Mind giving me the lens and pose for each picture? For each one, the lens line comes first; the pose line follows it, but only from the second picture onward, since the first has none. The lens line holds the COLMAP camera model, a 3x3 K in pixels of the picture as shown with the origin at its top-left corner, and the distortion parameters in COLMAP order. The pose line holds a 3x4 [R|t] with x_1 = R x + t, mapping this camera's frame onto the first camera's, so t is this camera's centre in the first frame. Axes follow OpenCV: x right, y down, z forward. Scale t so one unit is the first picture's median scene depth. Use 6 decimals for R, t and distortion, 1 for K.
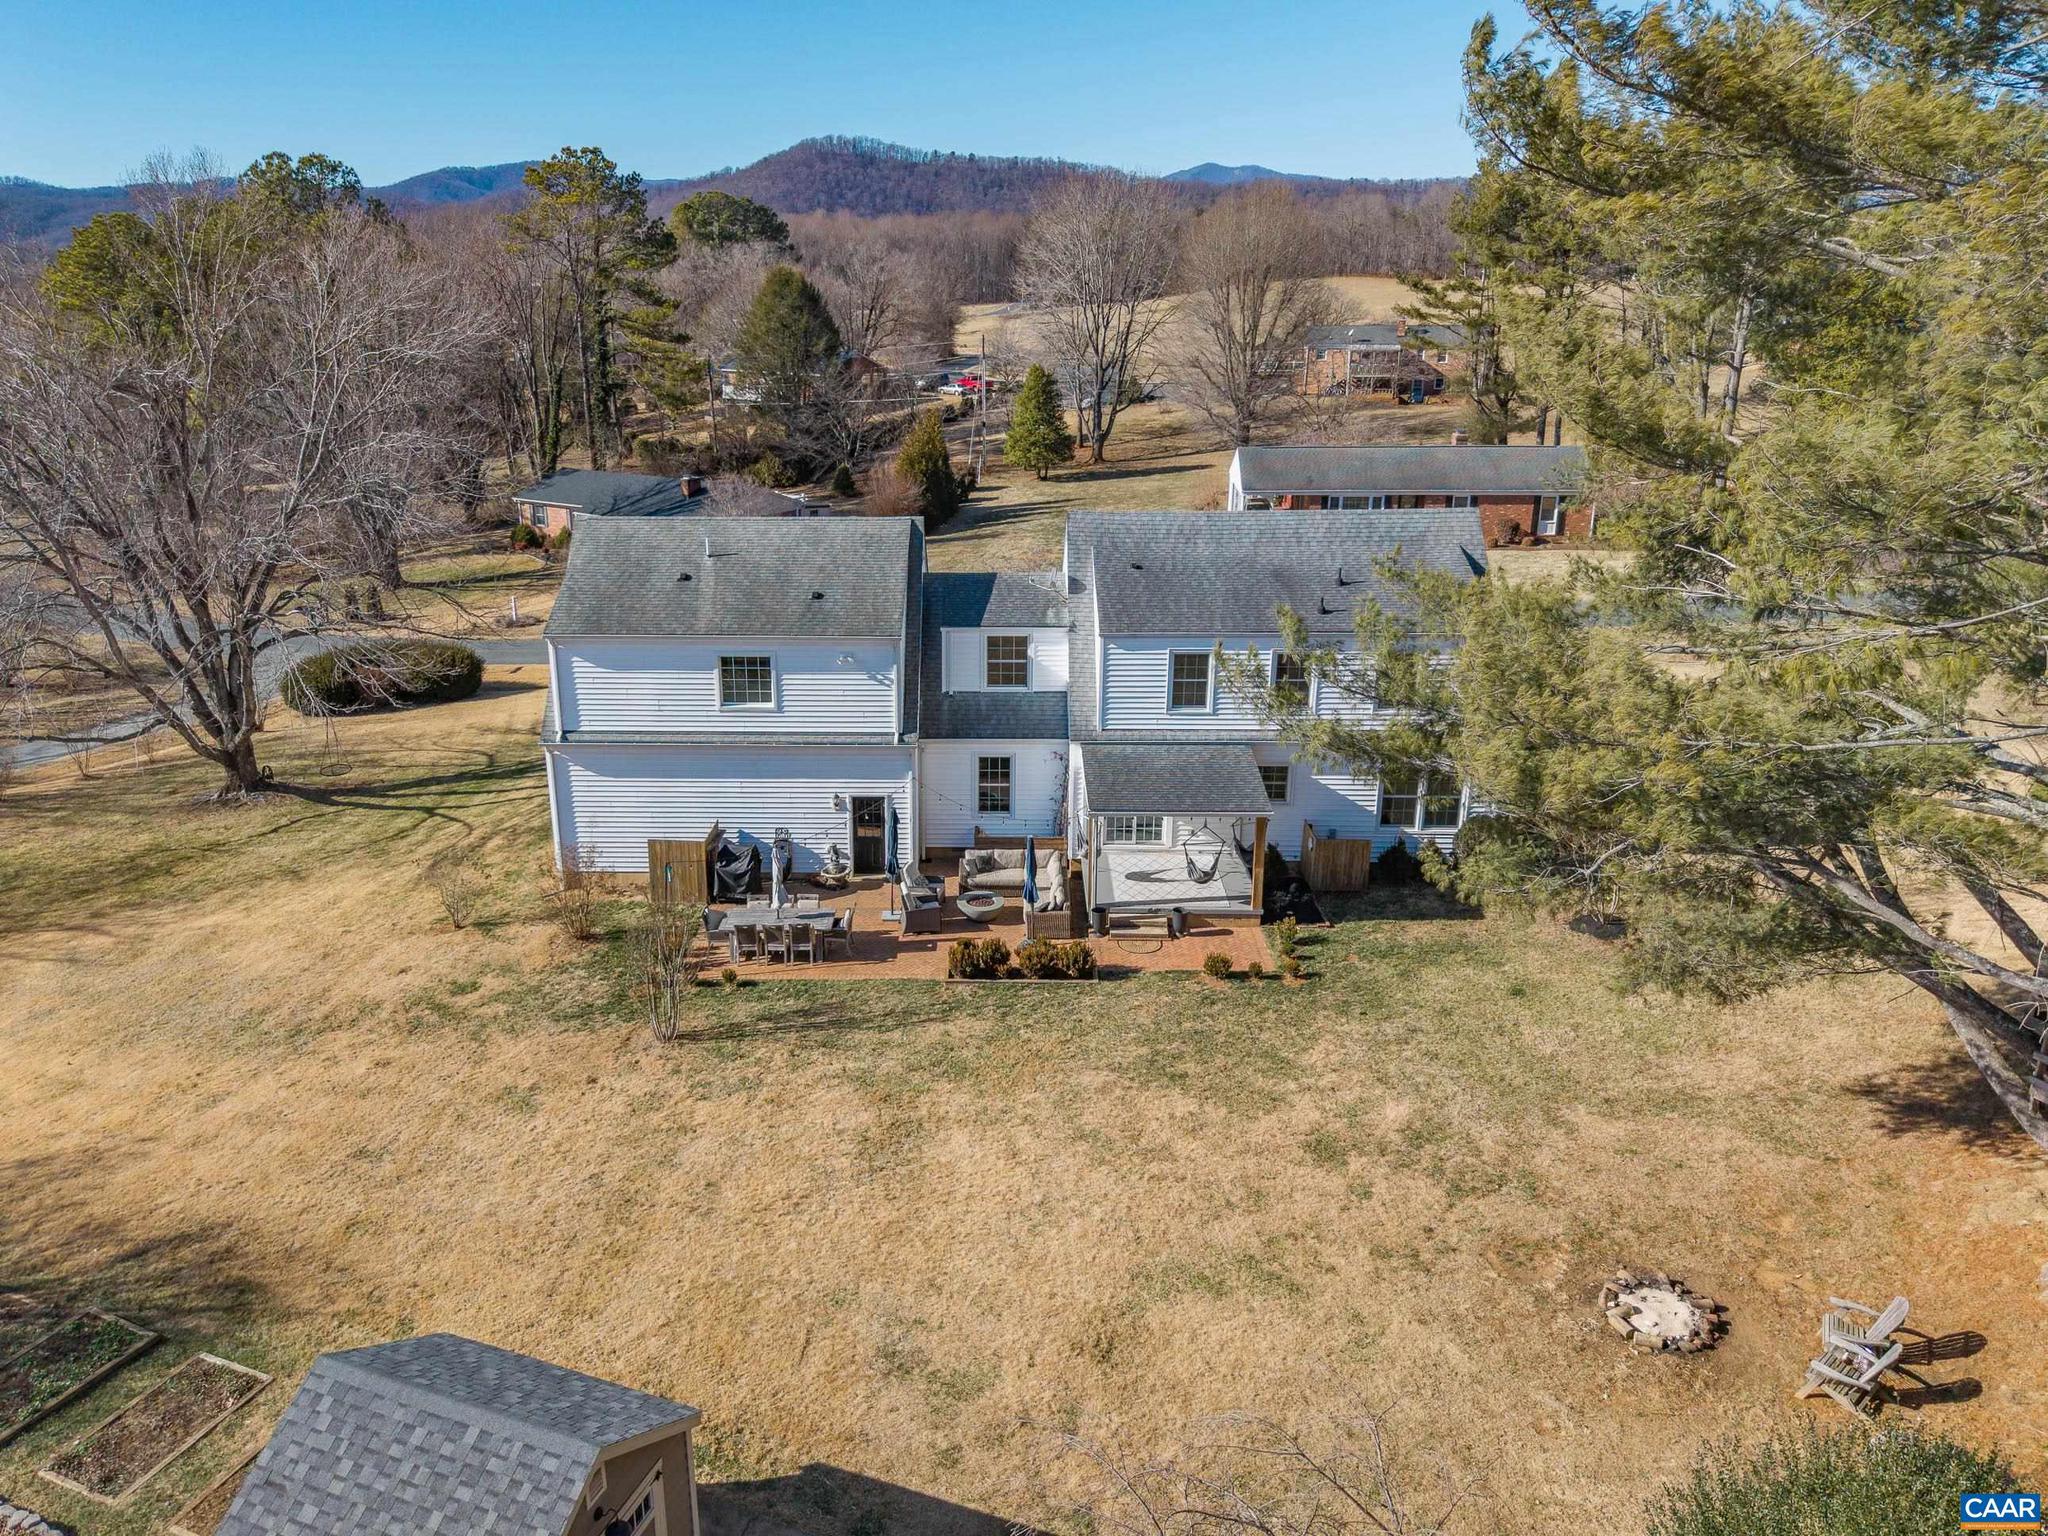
lens RADIAL K [[1507.6, 0, 947.5], [0, 1507.6, 790.6], [0, 0, 1]] dist [0.001791, 0.000114]
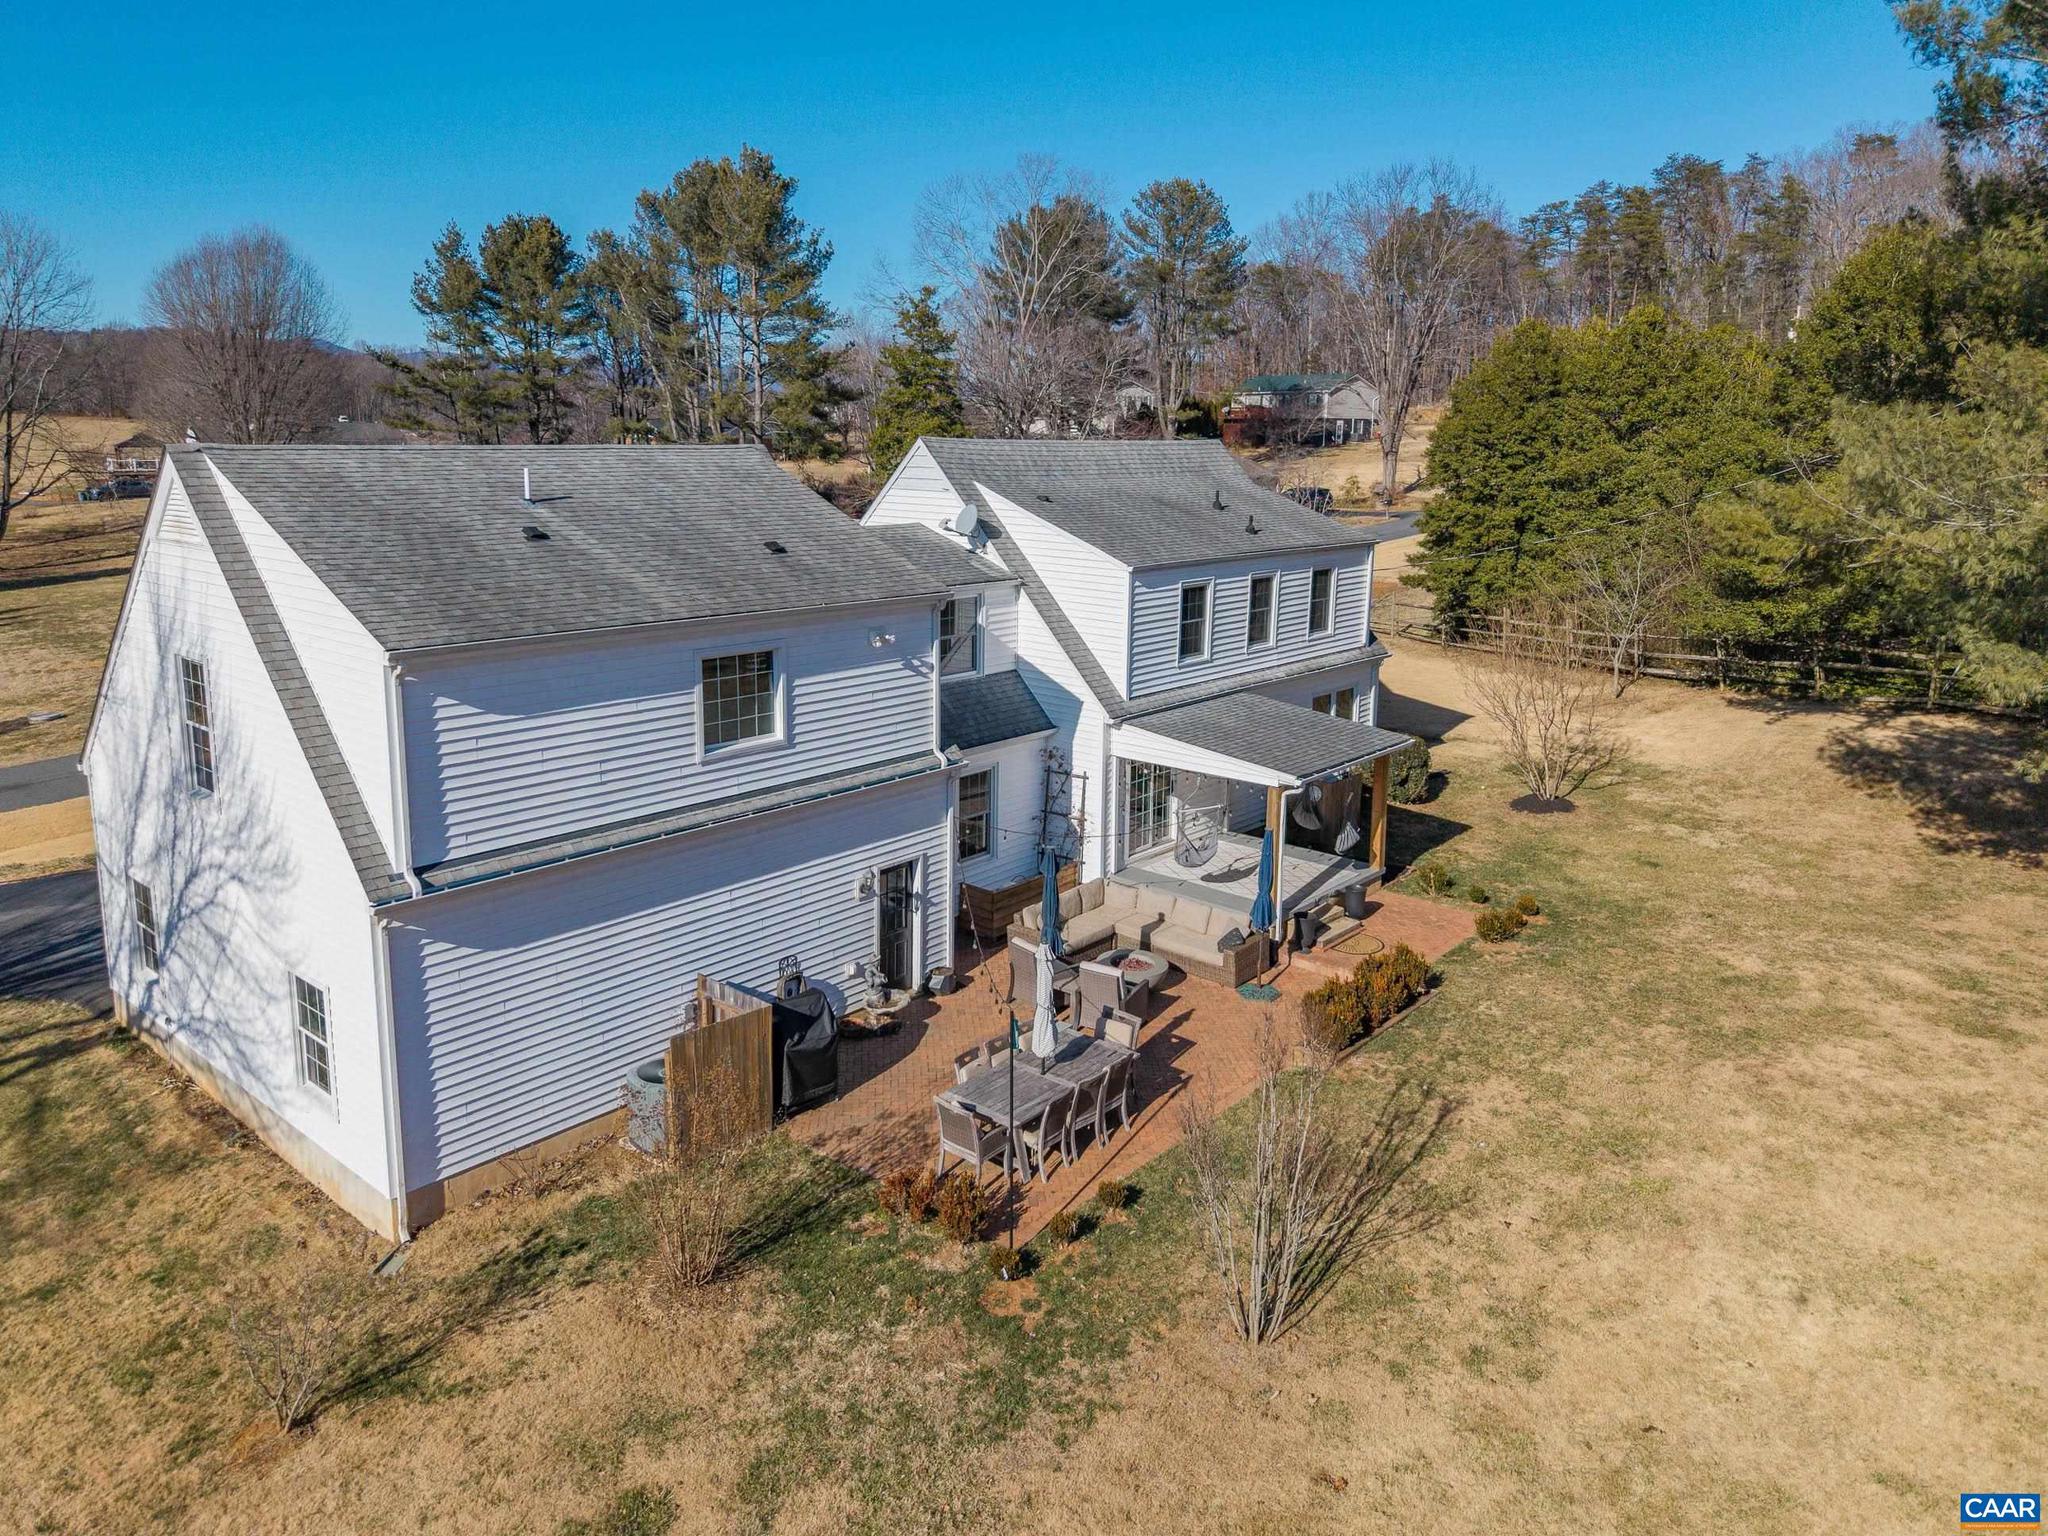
lens RADIAL K [[1417.2, 0, 1028.2], [0, 1417.2, 667.0], [0, 0, 1]] dist [0.002037, -0.005306]
pose [[0.619377, -0.115303, 0.776581, -0.458191], [0.242624, 0.968849, -0.049660, -0.032639], [-0.746663, 0.219175, 0.628058, 0.585773]]
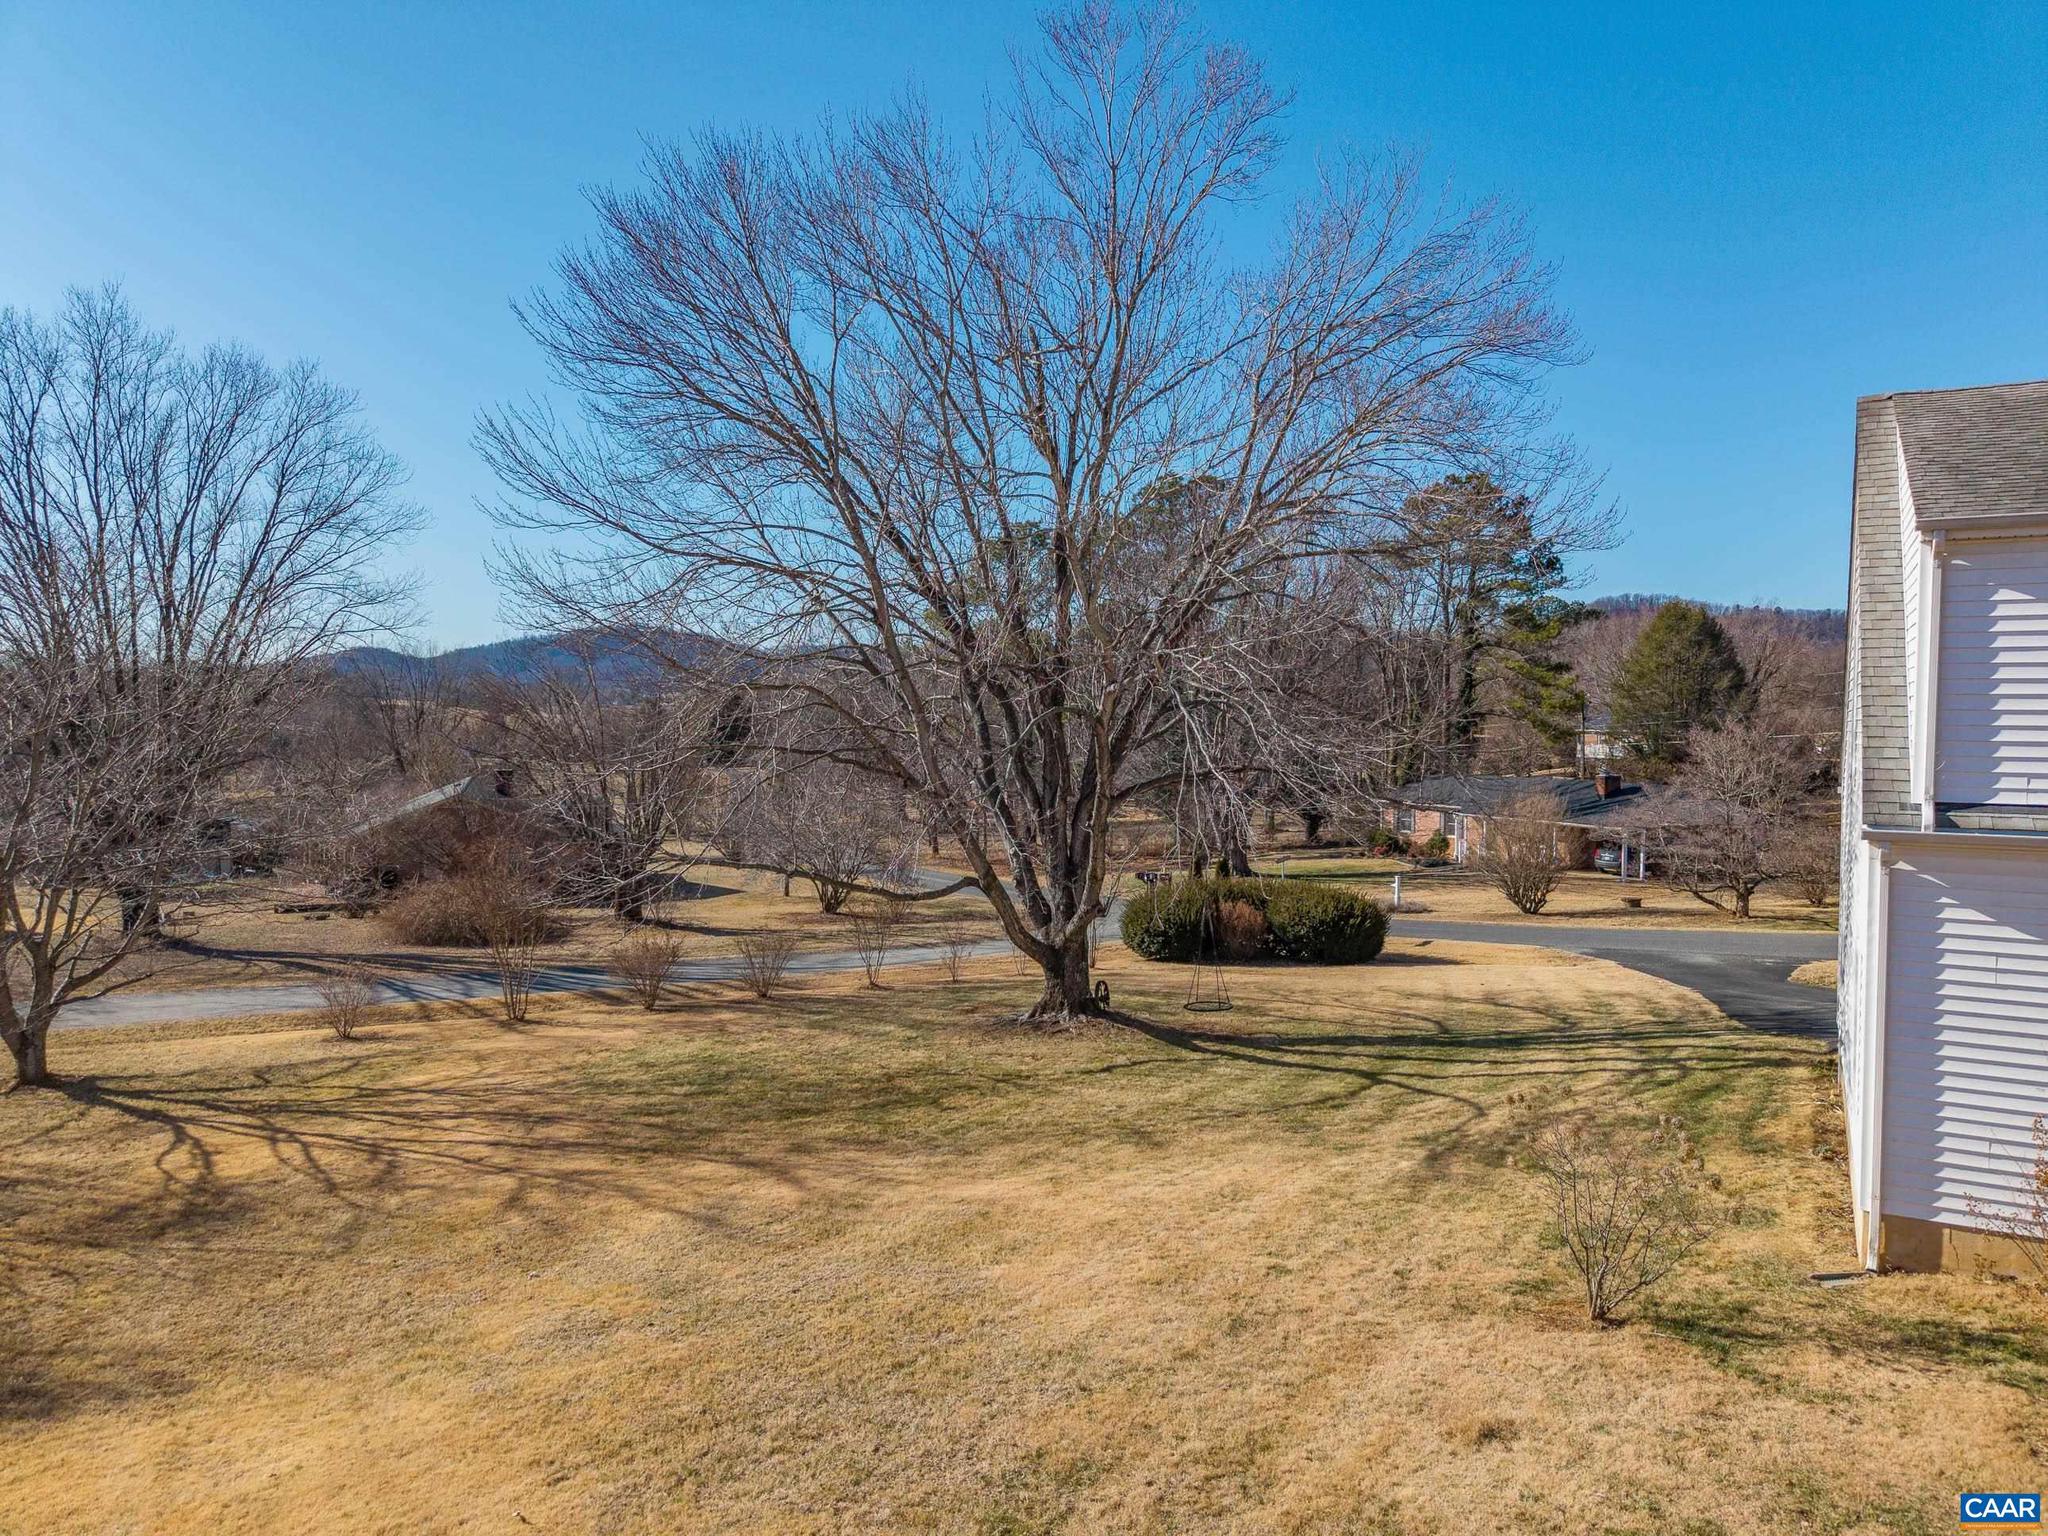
lens RADIAL K [[1370.3, 0, 1024.0], [0, 1370.3, 768.0], [0, 0, 1]] dist [0.070209, -0.078107]
pose [[0.890676, 0.029269, -0.453695, -0.296503], [-0.161687, 0.953077, -0.255932, 0.071531], [0.424915, 0.301309, 0.853616, 0.620833]]
